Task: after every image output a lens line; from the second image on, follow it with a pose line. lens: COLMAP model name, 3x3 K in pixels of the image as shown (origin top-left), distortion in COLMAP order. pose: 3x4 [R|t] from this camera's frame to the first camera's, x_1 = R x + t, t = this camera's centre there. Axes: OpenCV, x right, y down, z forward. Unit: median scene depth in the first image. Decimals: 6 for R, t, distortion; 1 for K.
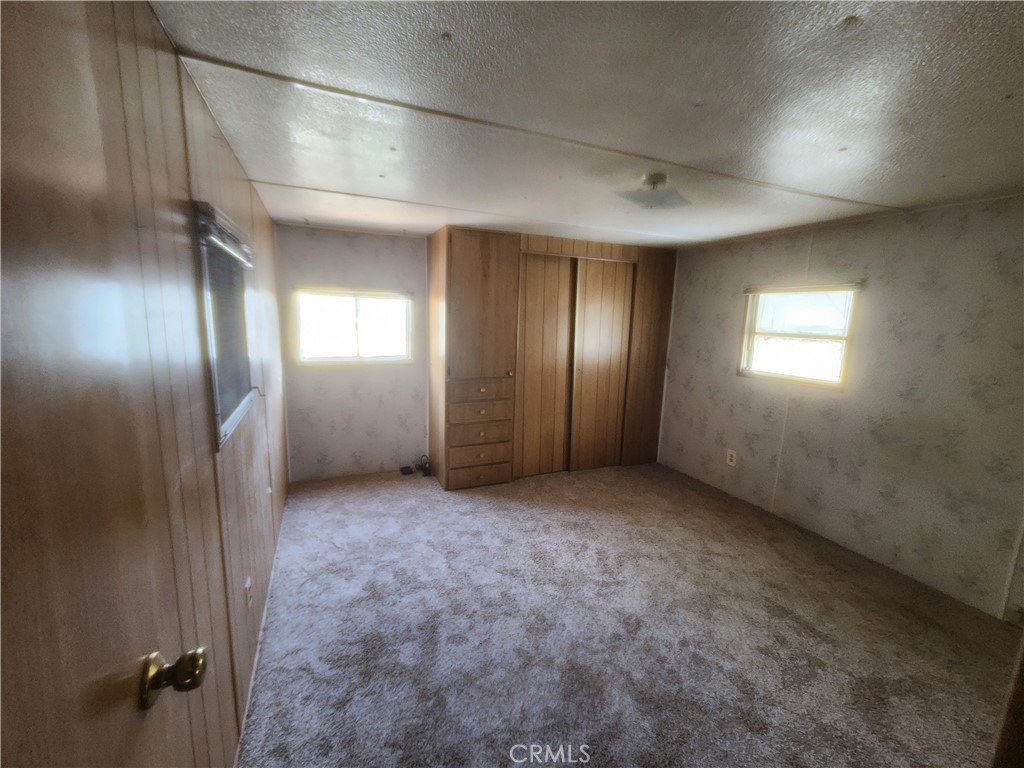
lens RADIAL K [[421.1, 0, 506.7], [0, 421.1, 385.4], [0, 0, 1]] dist [-0.003721, -0.000460]
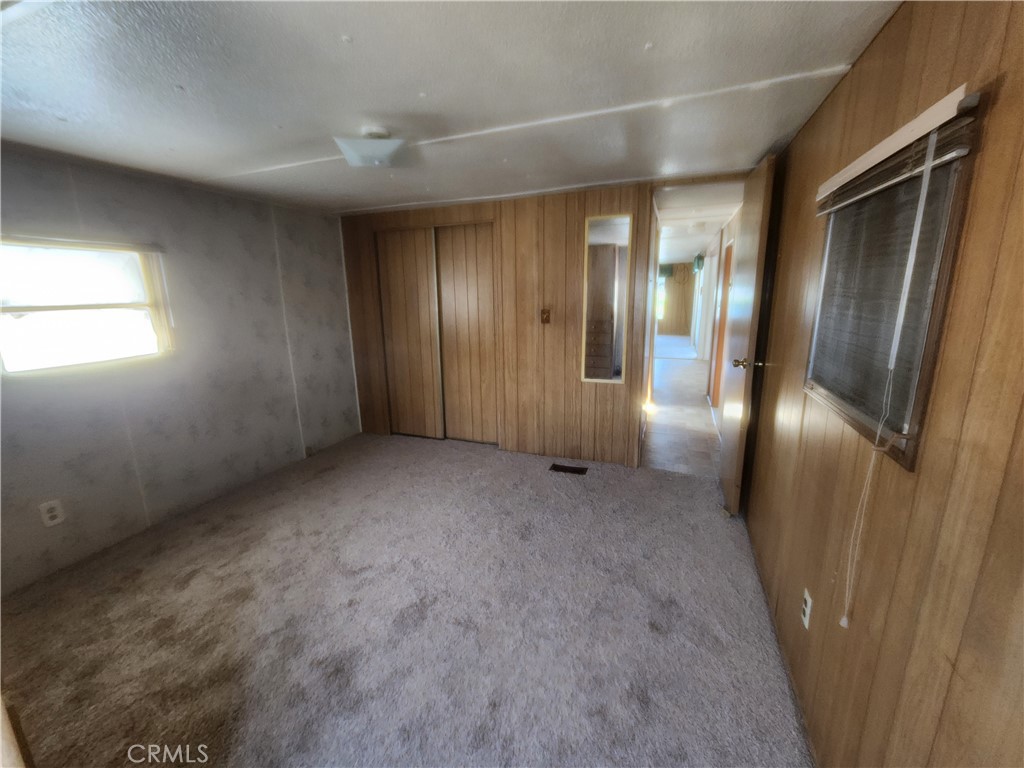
lens RADIAL K [[421.1, 0, 506.7], [0, 421.1, 385.4], [0, 0, 1]] dist [-0.003721, -0.000460]
pose [[-0.731882, -0.153735, 0.663864, -0.413972], [0.110585, 0.934509, 0.338326, -0.171087], [-0.672399, 0.321028, -0.666949, 1.144346]]
